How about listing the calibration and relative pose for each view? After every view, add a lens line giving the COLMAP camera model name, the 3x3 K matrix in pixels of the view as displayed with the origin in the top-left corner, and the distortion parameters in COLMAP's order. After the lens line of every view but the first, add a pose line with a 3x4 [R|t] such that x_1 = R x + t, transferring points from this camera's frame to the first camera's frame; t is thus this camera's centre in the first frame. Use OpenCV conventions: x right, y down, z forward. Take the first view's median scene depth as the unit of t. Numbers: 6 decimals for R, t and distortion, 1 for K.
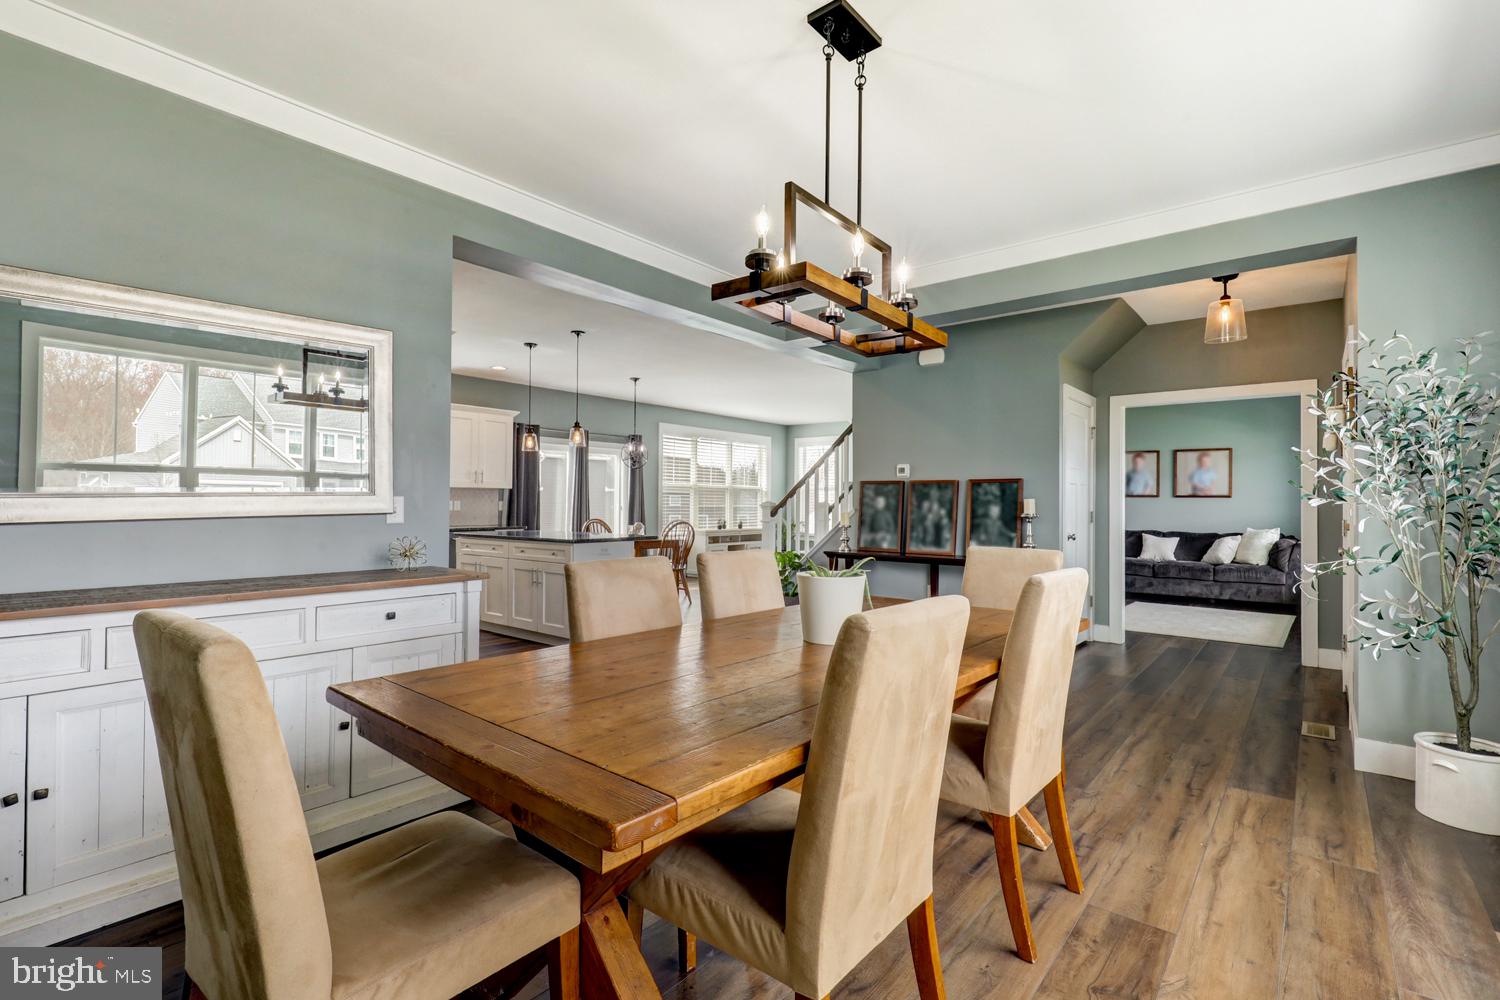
lens RADIAL K [[679.0, 0, 756.5], [0, 679.0, 499.1], [0, 0, 1]] dist [0.003257, -0.000664]
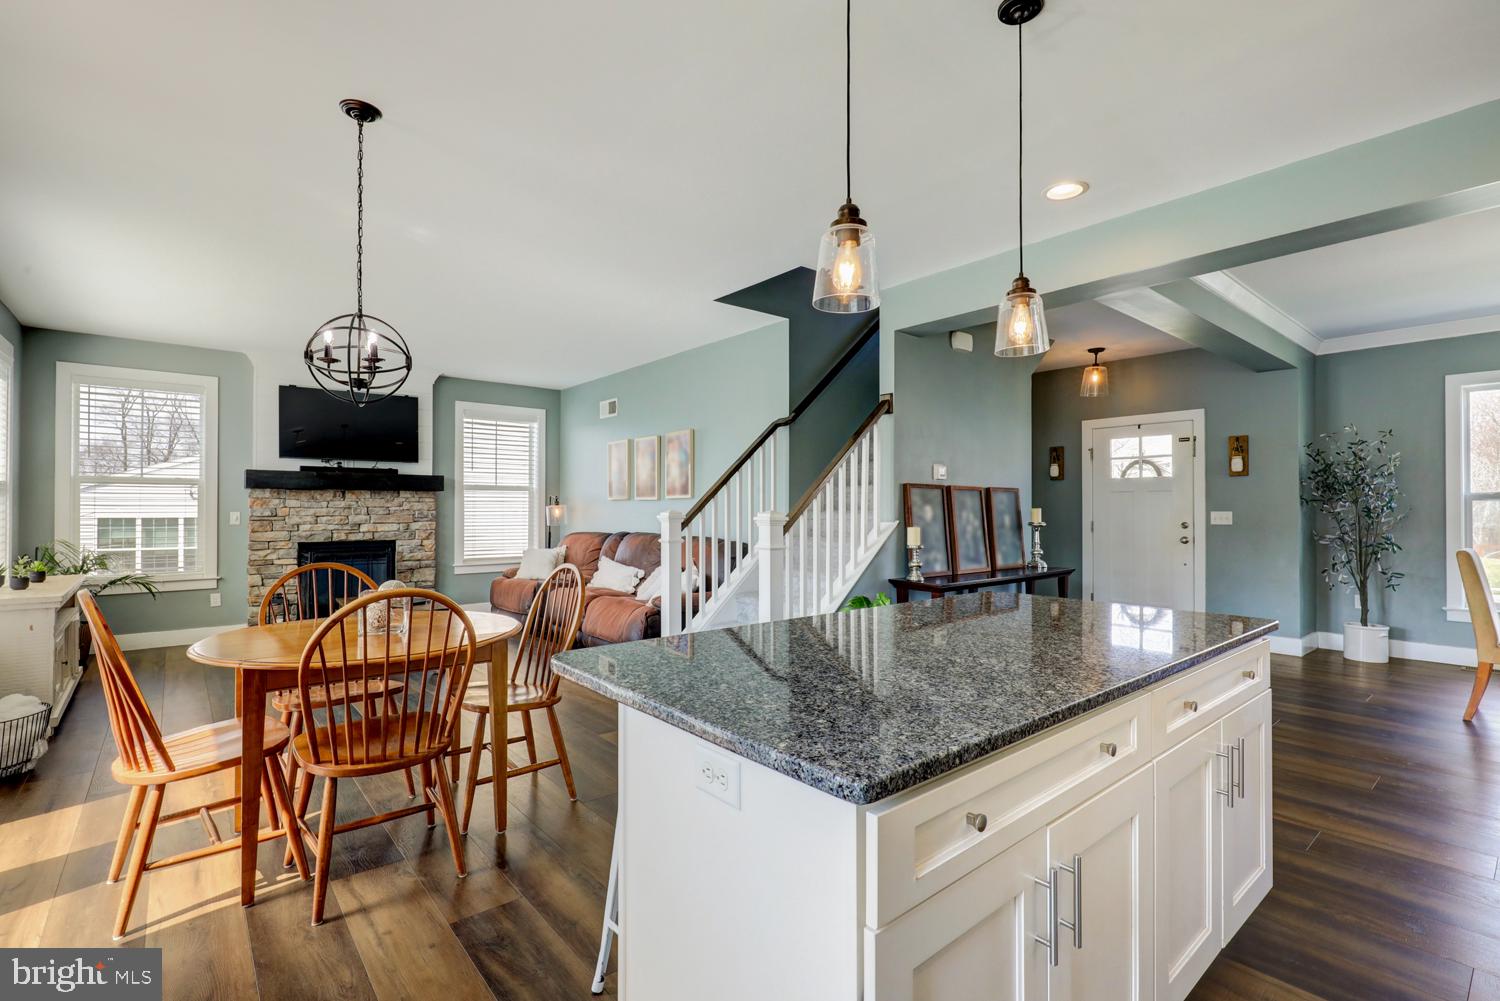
lens RADIAL K [[679.0, 0, 749.7], [0, 679.0, 502.7], [0, 0, 1]] dist [0.003257, -0.000664]
pose [[0.192696, 0.004944, 0.981246, -0.428771], [-0.004466, 0.999981, -0.004162, -0.001190], [-0.981248, -0.003580, 0.192715, 0.743002]]
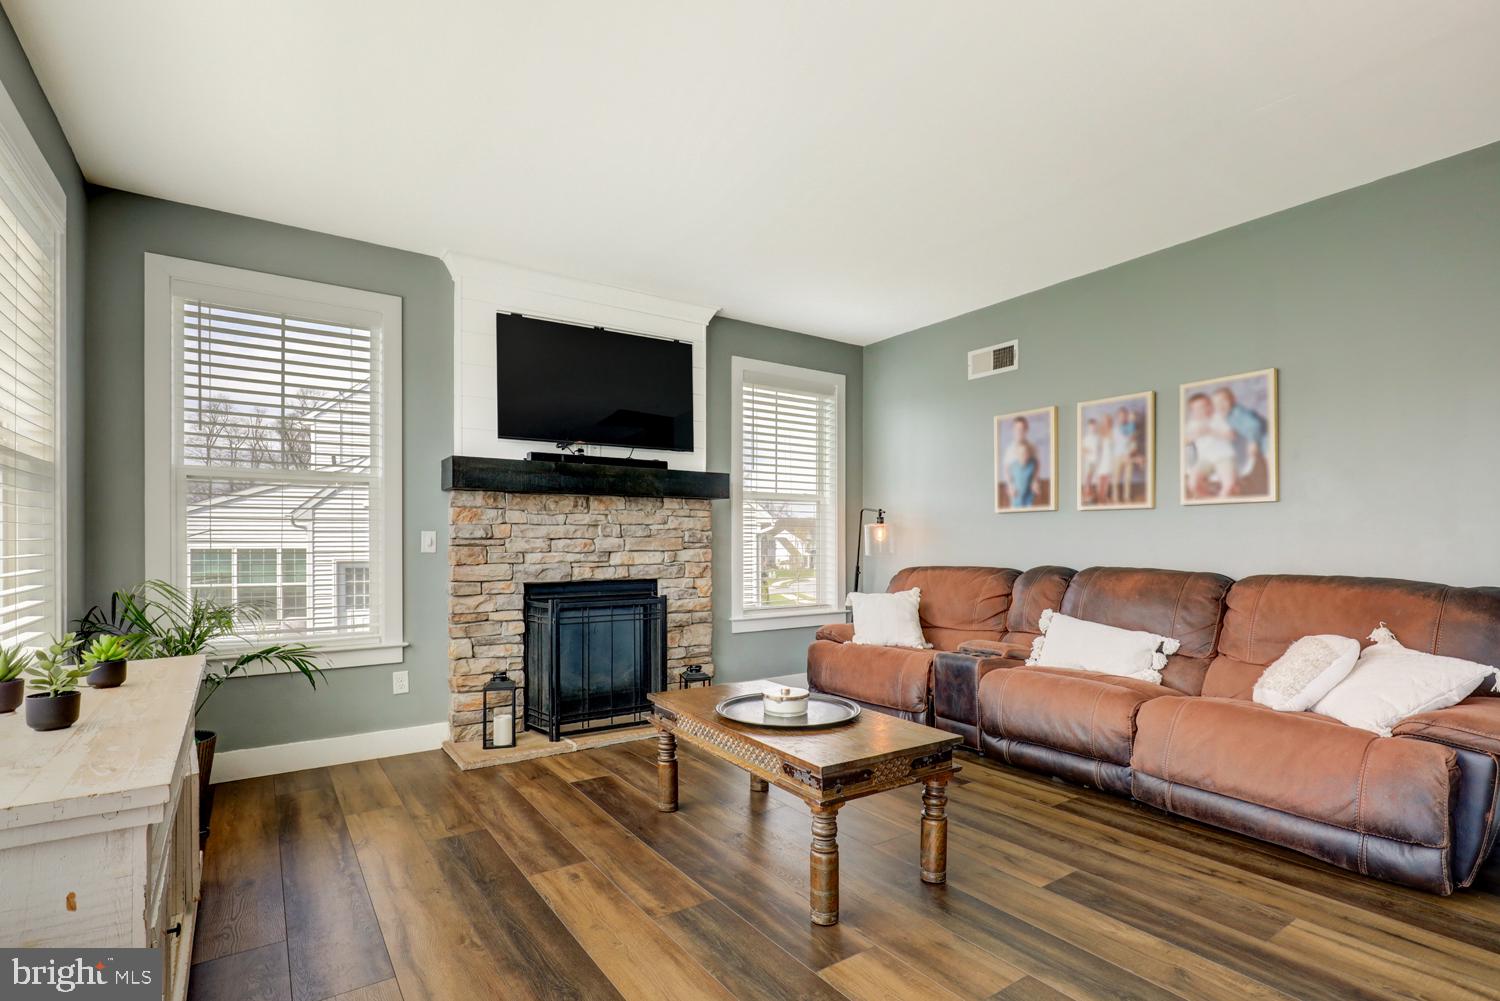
lens RADIAL K [[719.3, 0, 759.7], [0, 719.3, 543.2], [0, 0, 1]] dist [0.001896, -0.001801]
pose [[0.280063, -0.005553, 0.959966, -0.188347], [-0.003440, 0.999971, 0.006788, 0.012529], [-0.959976, -0.005203, 0.280035, 1.107908]]
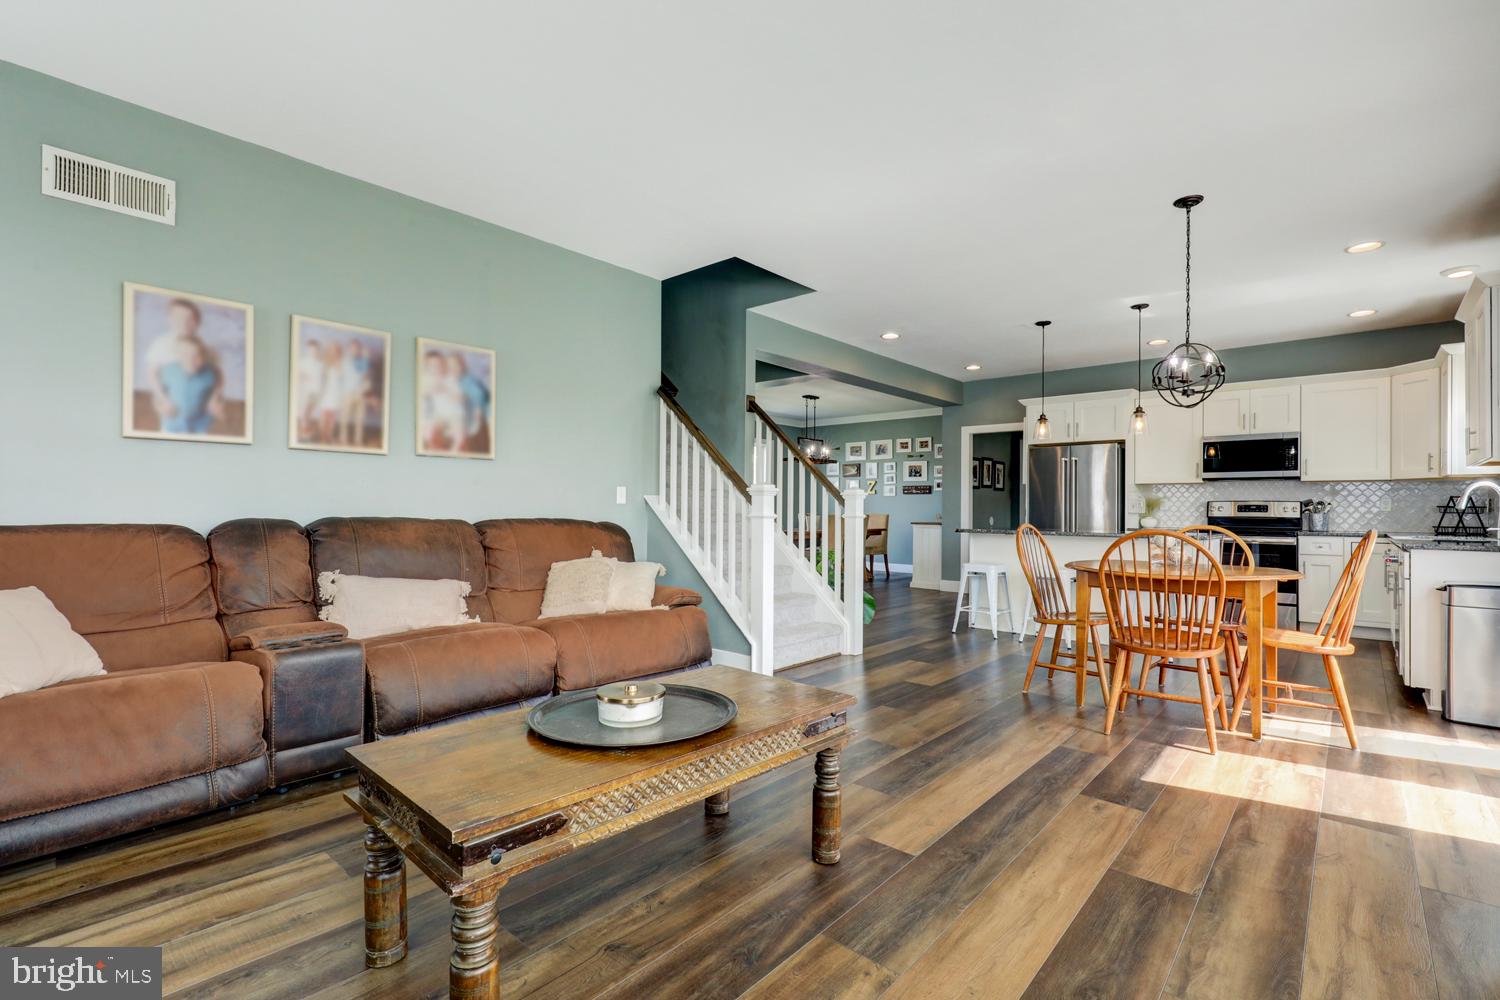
lens RADIAL K [[679.0, 0, 760.7], [0, 679.0, 498.8], [0, 0, 1]] dist [0.003257, -0.000664]
pose [[-0.999014, -0.013821, 0.042189, 0.073676], [-0.014697, 0.999682, -0.020510, 0.024341], [-0.041892, -0.021110, -0.998899, 1.398131]]
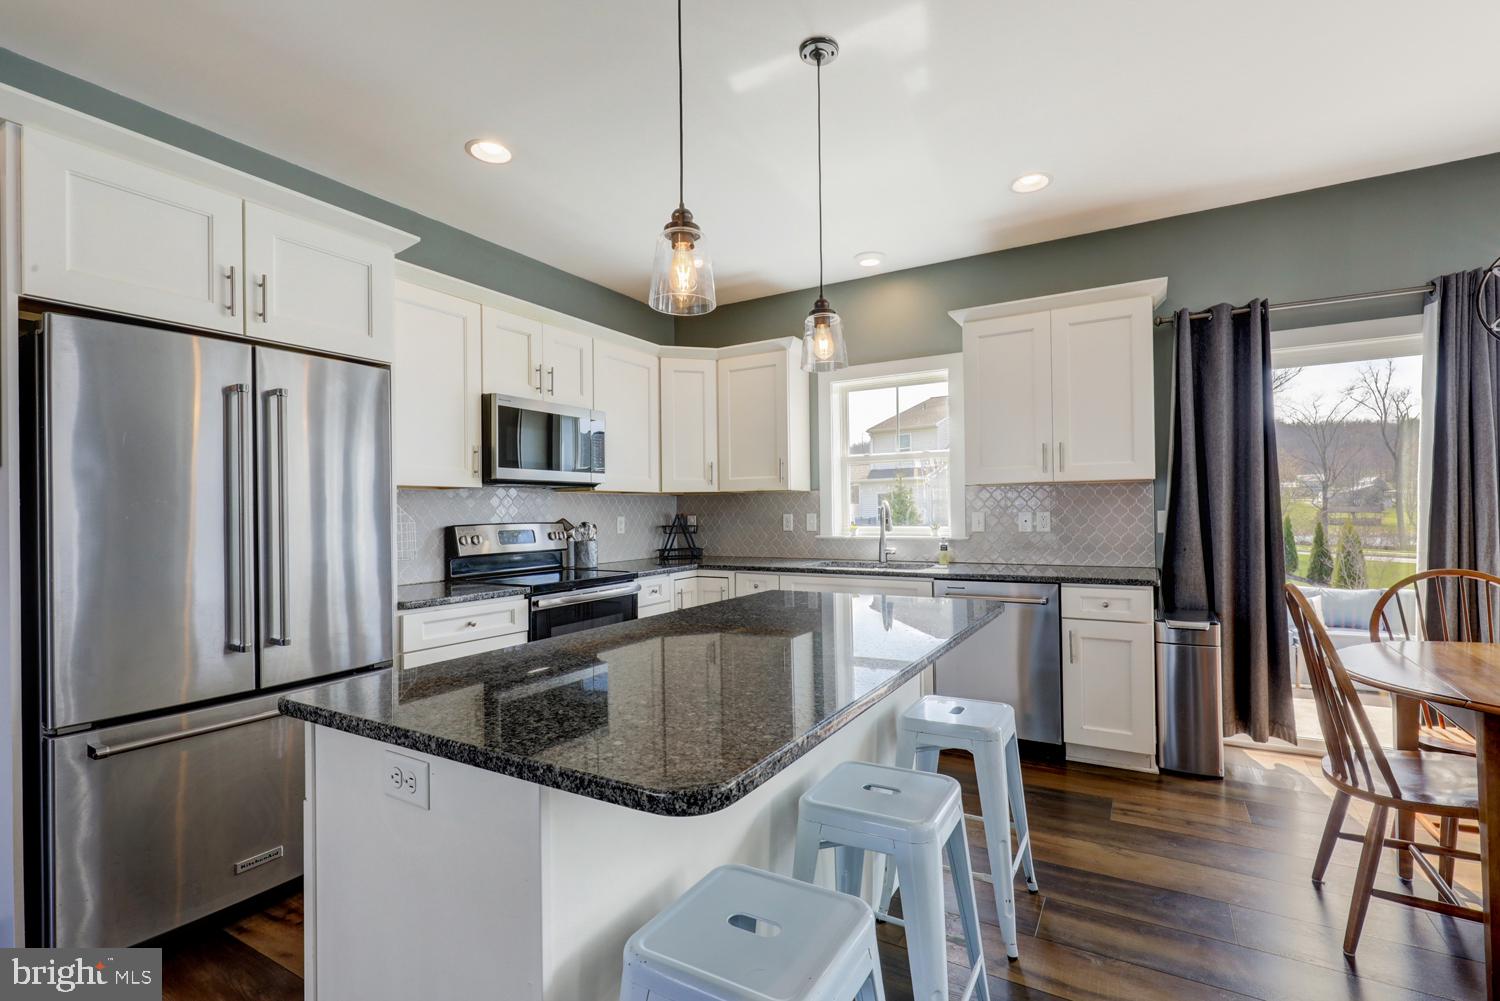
lens RADIAL K [[679.0, 0, 750.3], [0, 679.0, 504.3], [0, 0, 1]] dist [0.003257, -0.000664]
pose [[0.149679, -0.015955, -0.988606, -0.004775], [0.020754, 0.999700, -0.012992, -0.000474], [0.988517, -0.018573, 0.149965, 0.685201]]
